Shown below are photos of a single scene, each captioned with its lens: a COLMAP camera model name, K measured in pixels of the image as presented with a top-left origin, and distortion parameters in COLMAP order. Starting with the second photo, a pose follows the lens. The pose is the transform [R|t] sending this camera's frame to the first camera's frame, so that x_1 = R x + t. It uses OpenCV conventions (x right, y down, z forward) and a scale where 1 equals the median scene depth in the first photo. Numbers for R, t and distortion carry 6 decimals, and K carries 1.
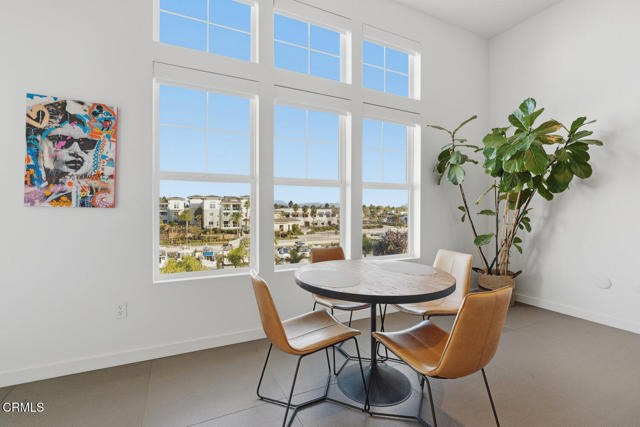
lens RADIAL K [[291.8, 0, 317.6], [0, 291.8, 209.5], [0, 0, 1]] dist [-0.004787, -0.000519]
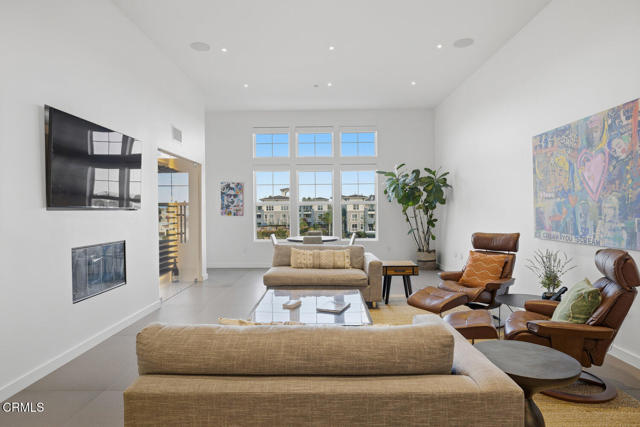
lens RADIAL K [[364.4, 0, 320.0], [0, 364.4, 213.5], [0, 0, 1]] dist [0.001675, 0.000320]
pose [[0.894942, -0.006093, -0.446140, 1.747345], [0.010605, 0.999915, 0.007616, -0.050484], [0.446056, -0.011547, 0.894931, -2.076601]]
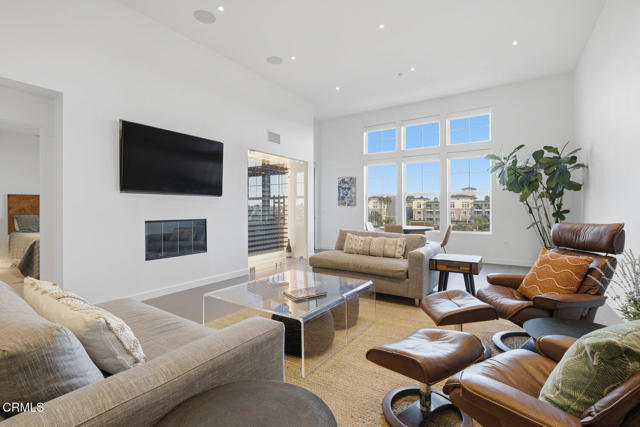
lens RADIAL K [[296.8, 0, 320.3], [0, 296.8, 208.3], [0, 0, 1]] dist [-0.003712, -0.000342]
pose [[0.517047, -0.004499, -0.855945, 2.138993], [0.003629, 0.999989, -0.003064, 0.030777], [0.855950, -0.001522, 0.517057, -1.197909]]
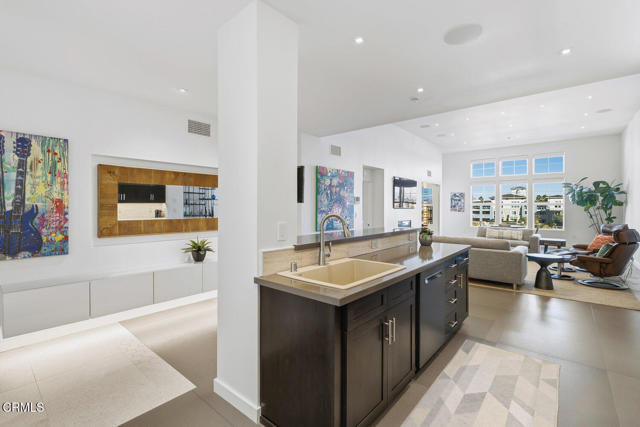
lens RADIAL K [[291.8, 0, 317.6], [0, 291.8, 209.5], [0, 0, 1]] dist [-0.004787, -0.000519]
pose [[0.398542, 0.004524, -0.917139, 3.158752], [-0.000702, 0.999989, 0.004627, -0.068294], [0.917150, -0.001200, 0.398541, -3.613910]]
